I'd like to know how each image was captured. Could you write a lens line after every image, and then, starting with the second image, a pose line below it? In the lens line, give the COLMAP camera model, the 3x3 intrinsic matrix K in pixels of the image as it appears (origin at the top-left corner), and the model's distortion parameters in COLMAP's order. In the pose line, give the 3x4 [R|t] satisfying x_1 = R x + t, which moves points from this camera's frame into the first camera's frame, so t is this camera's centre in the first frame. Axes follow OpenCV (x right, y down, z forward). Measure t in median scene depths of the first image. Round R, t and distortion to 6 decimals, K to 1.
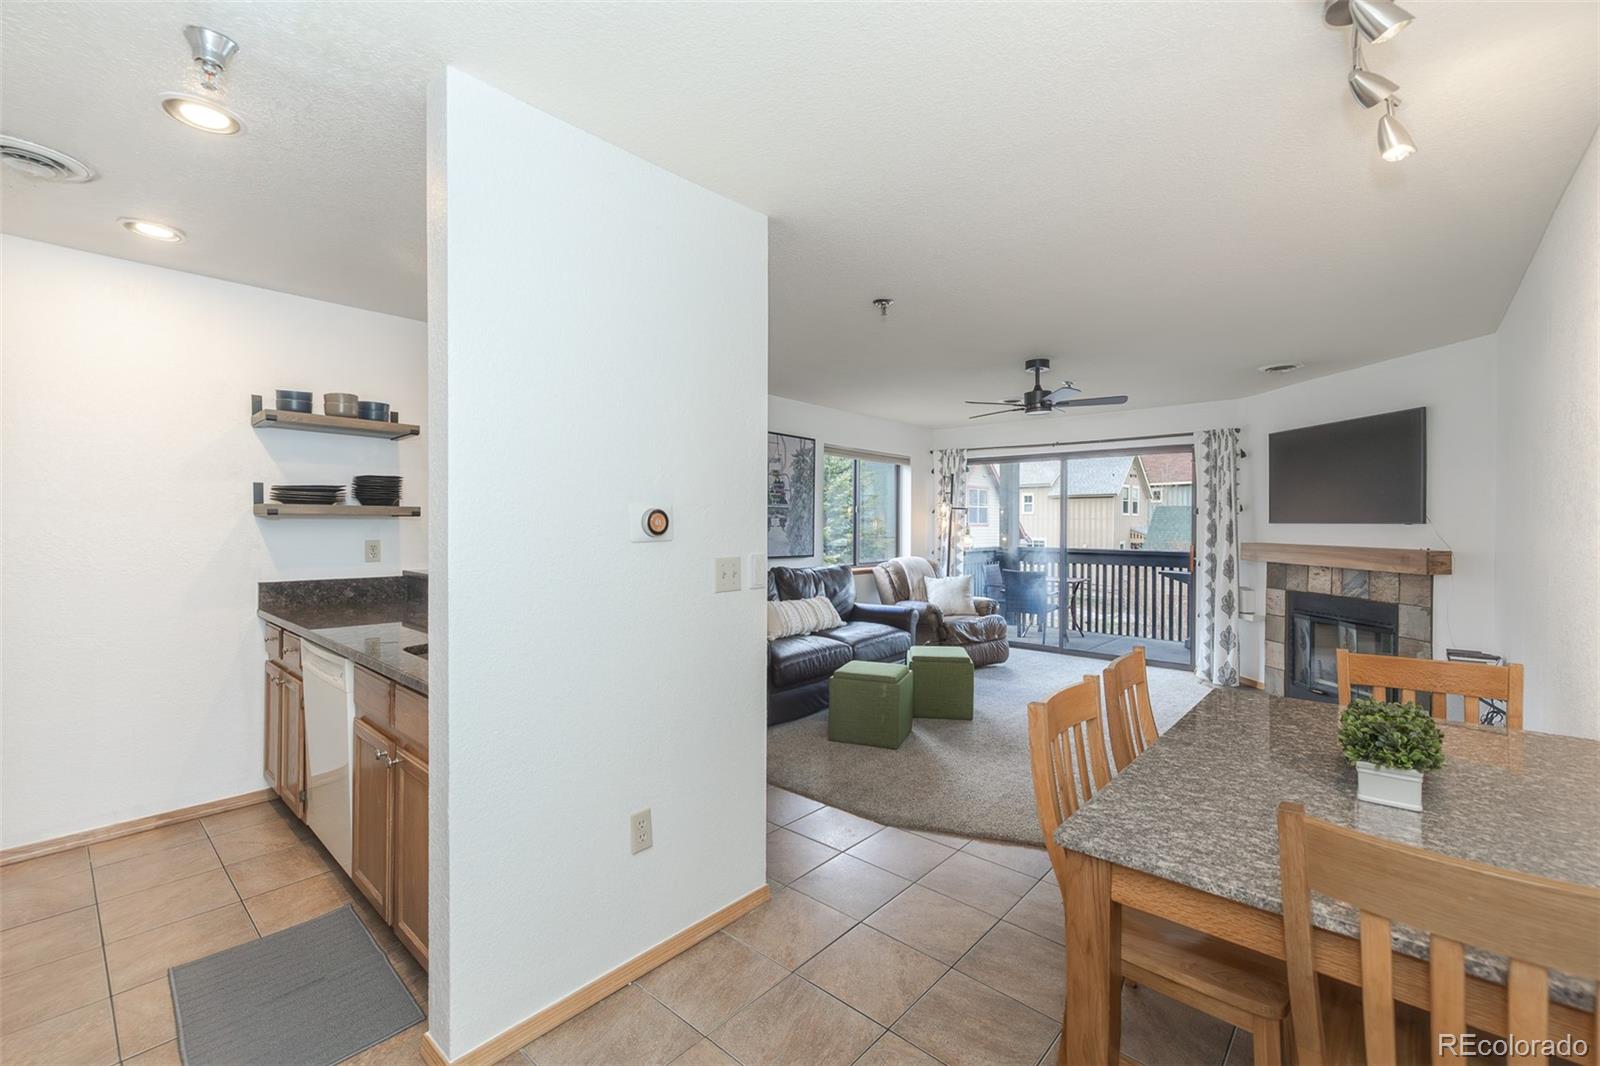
lens RADIAL K [[674.4, 0, 792.0], [0, 674.4, 523.5], [0, 0, 1]] dist [-0.001313, 0.000890]
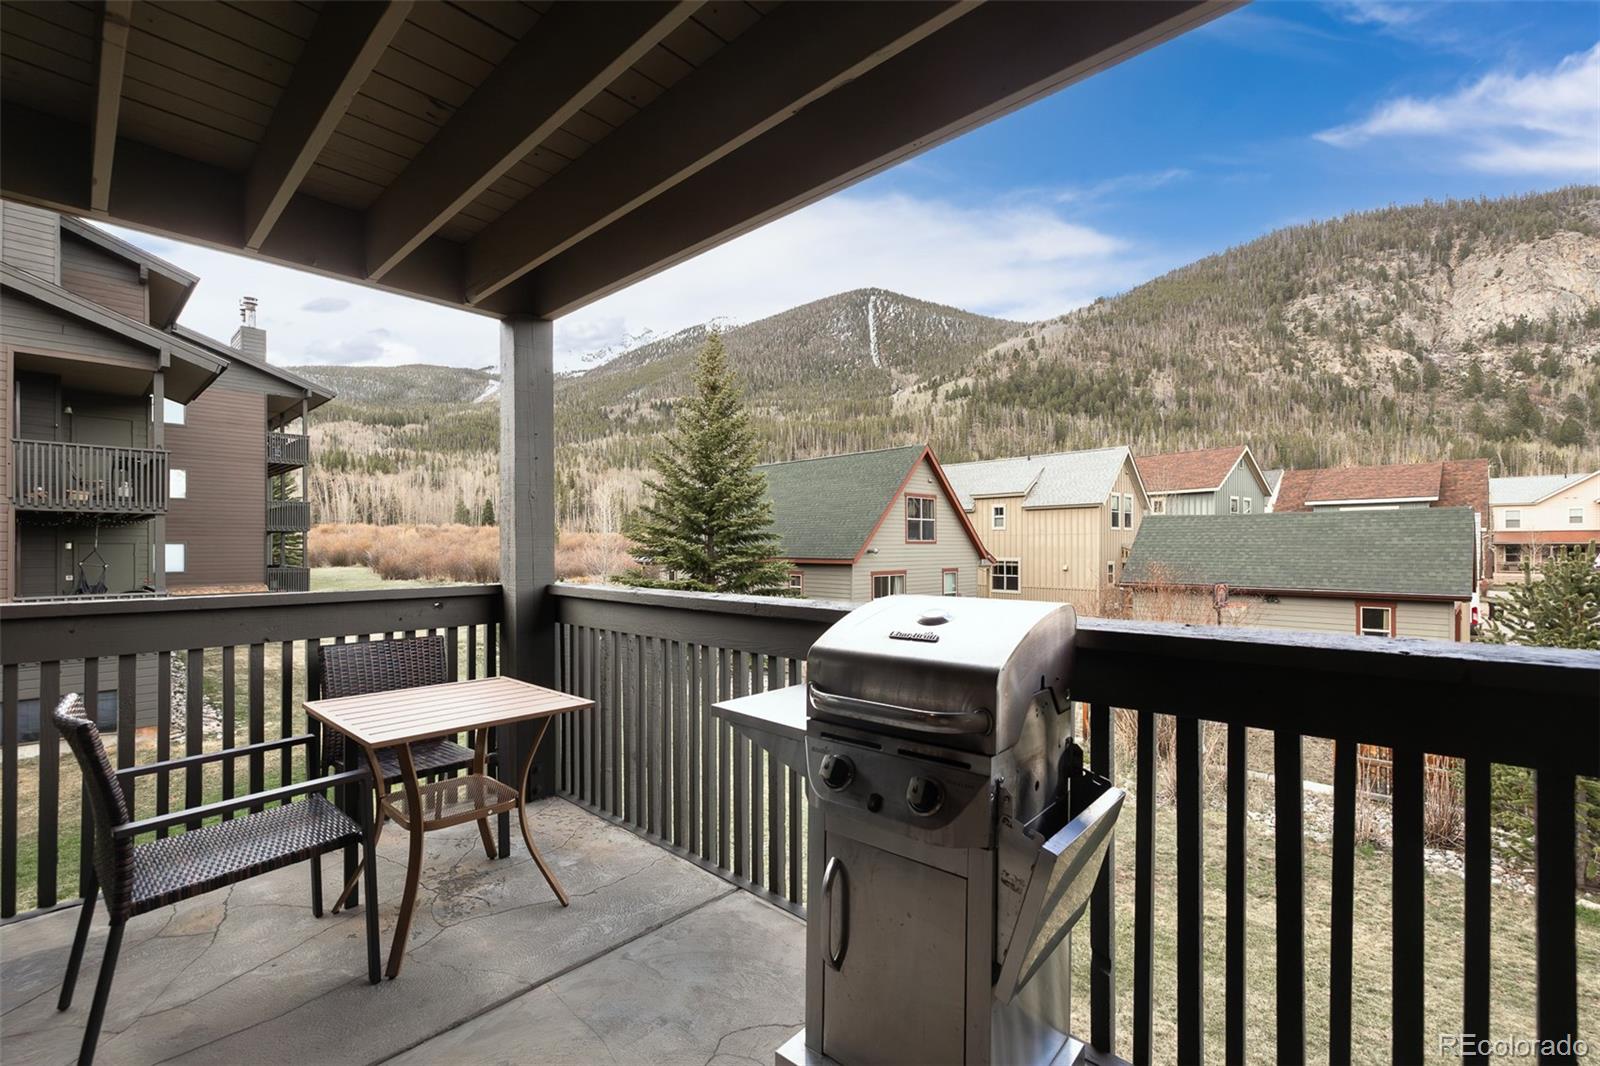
lens RADIAL K [[682.1, 0, 800.8], [0, 682.1, 541.5], [0, 0, 1]] dist [0.003211, -0.000053]
pose [[0.999872, -0.005750, -0.014926, 0.782627], [0.005683, 0.999974, -0.004526, 0.023701], [0.014952, 0.004441, 0.999878, 1.040416]]
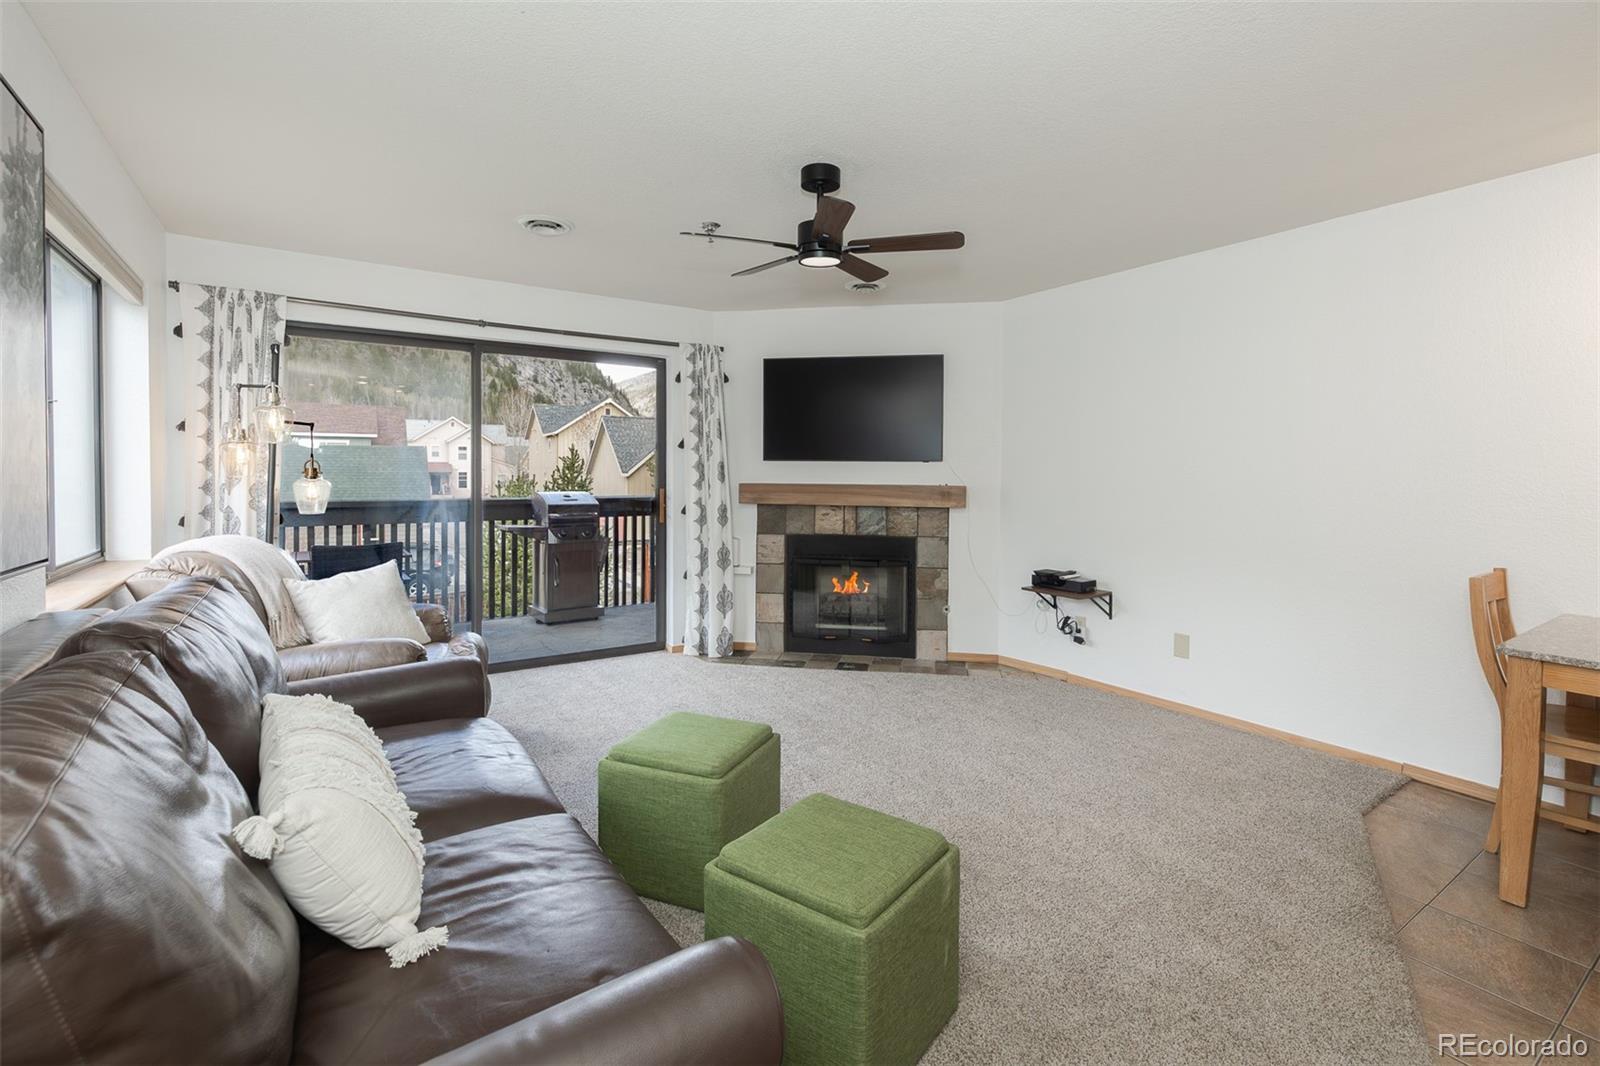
lens RADIAL K [[731.6, 0, 806.2], [0, 731.6, 482.4], [0, 0, 1]] dist [0.000477, 0.000158]
pose [[0.237502, -0.015860, 0.971258, -0.196579], [-0.004396, 0.999839, 0.017402, 0.010639], [-0.971377, -0.008403, 0.237394, 0.681889]]
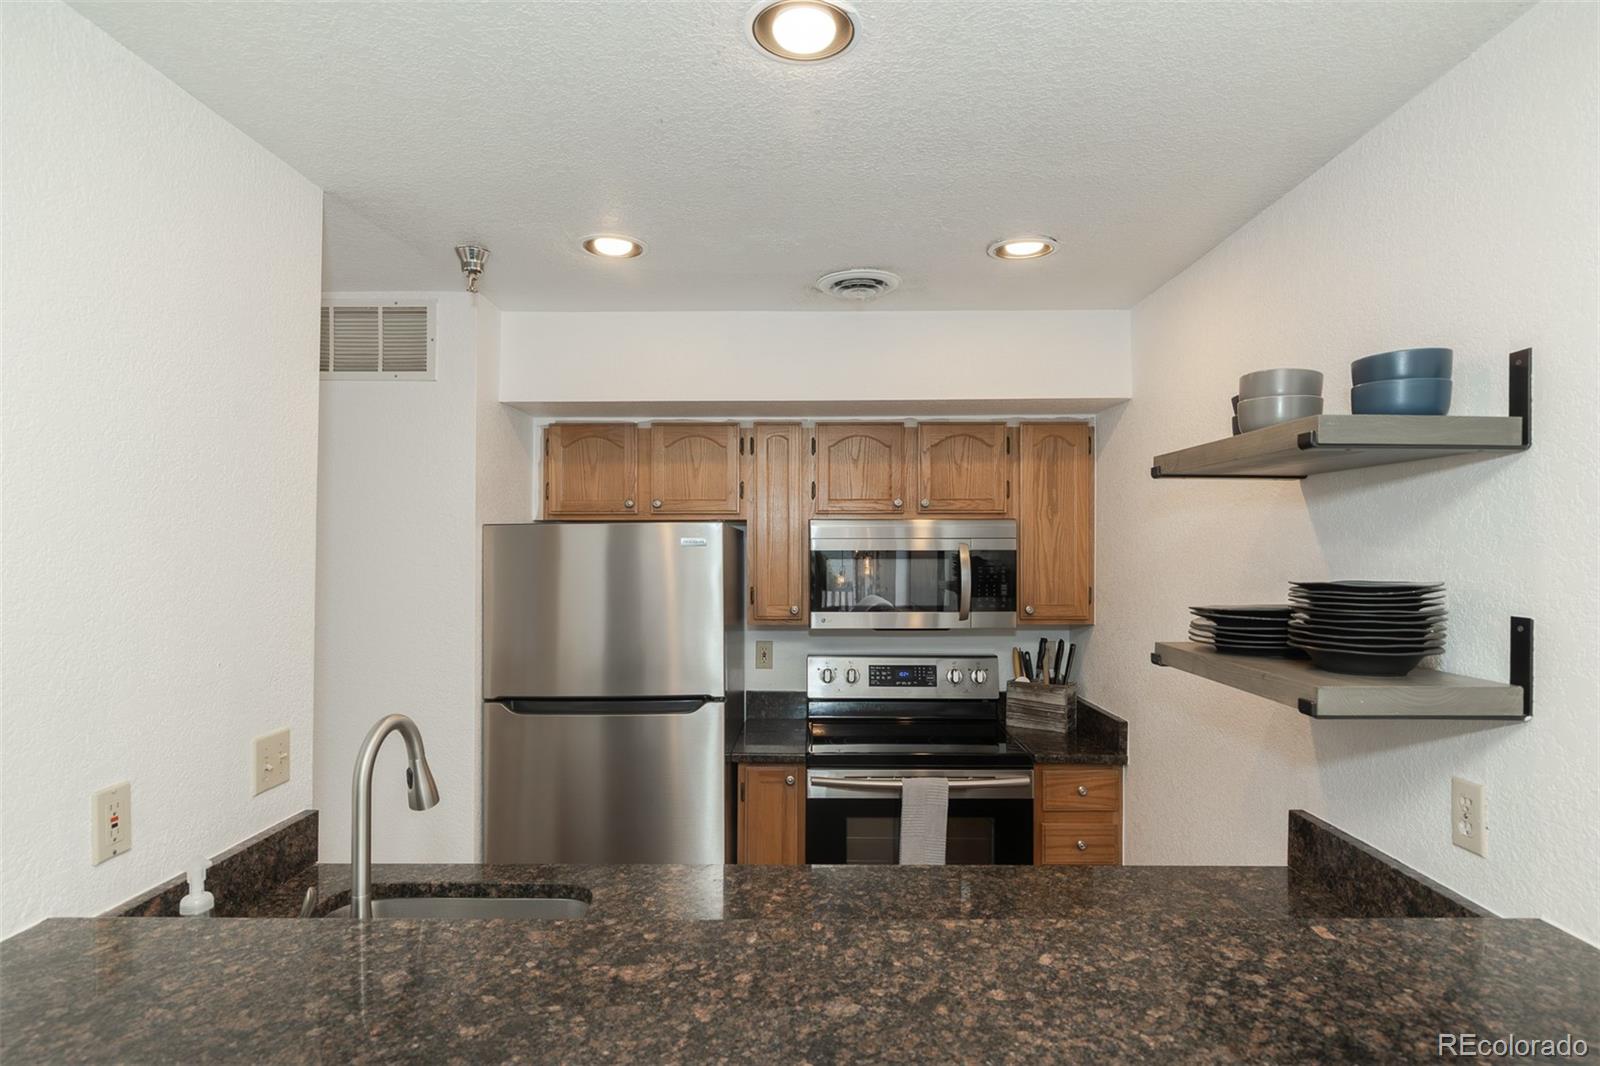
lens RADIAL K [[850.0, 0, 804.2], [0, 850.0, 551.4], [0, 0, 1]] dist [-0.003220, -0.000385]
pose [[-0.744488, -0.007858, -0.667590, -0.081433], [-0.009009, 0.999958, -0.001723, -0.048909], [0.667575, 0.004732, -0.744528, 0.682132]]
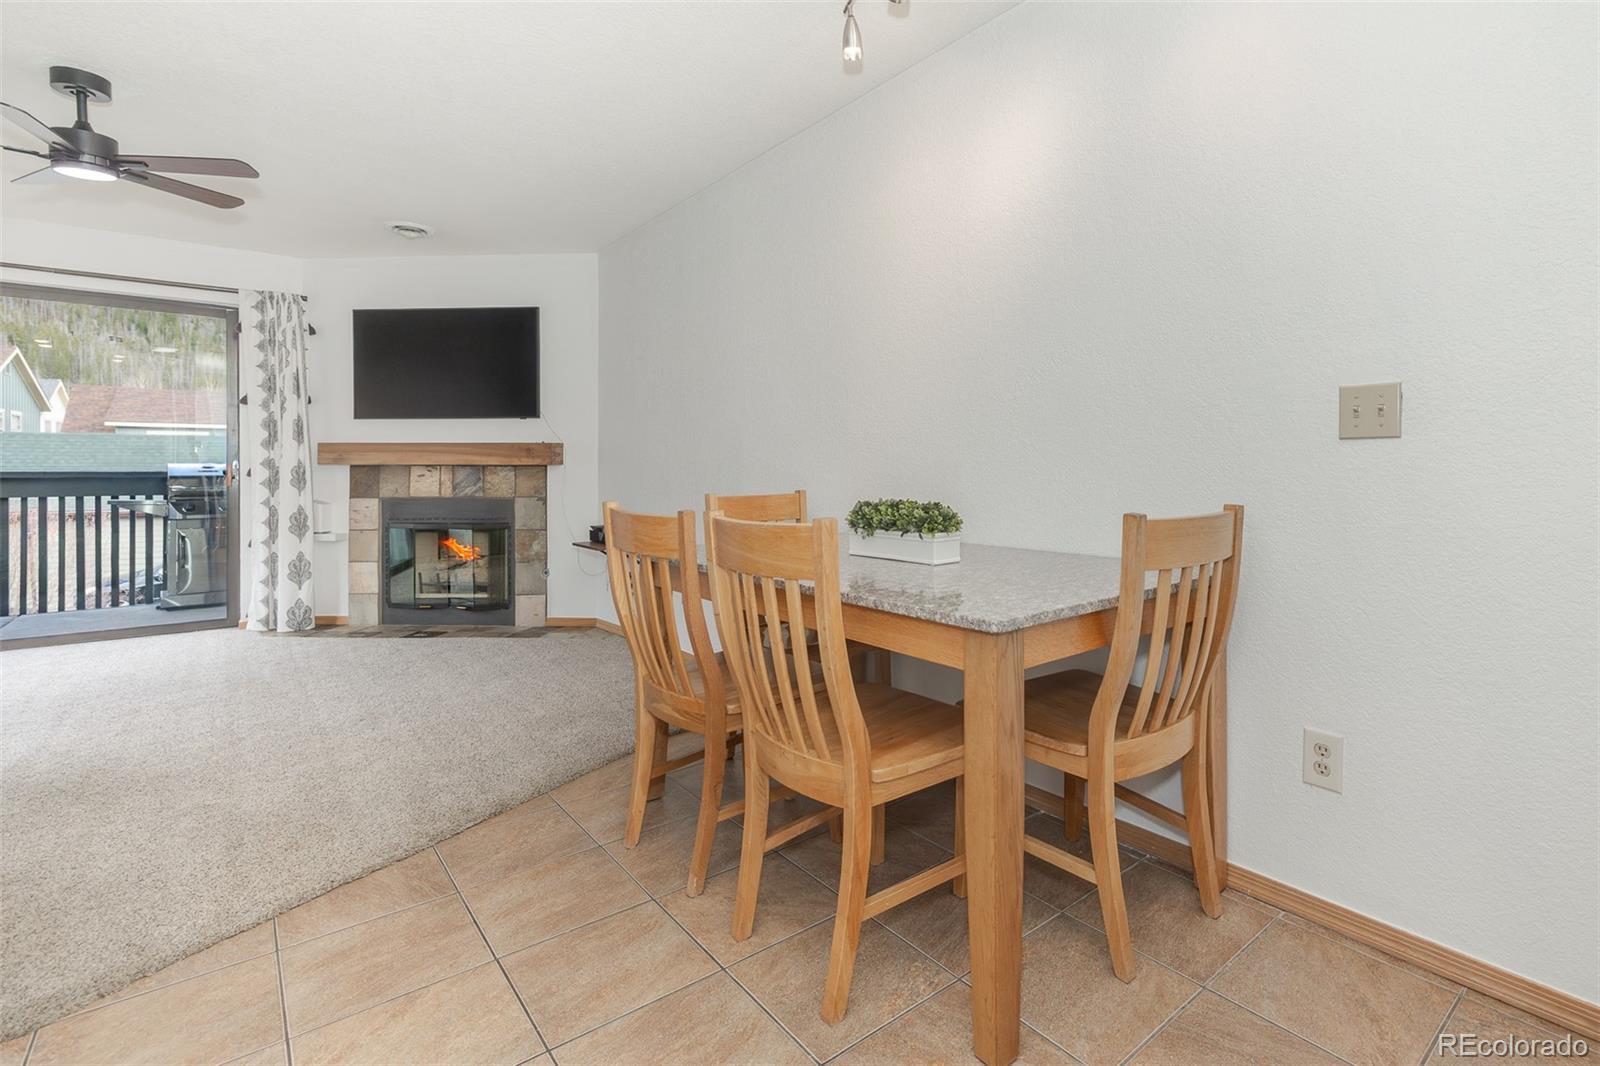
lens RADIAL K [[767.0, 0, 899.7], [0, 767.0, 472.3], [0, 0, 1]] dist [0.000214, 0.000609]
pose [[0.111865, -0.007289, 0.993697, -0.136563], [0.004234, 0.999968, 0.006859, 0.057646], [-0.993714, 0.003440, 0.111892, 0.225721]]
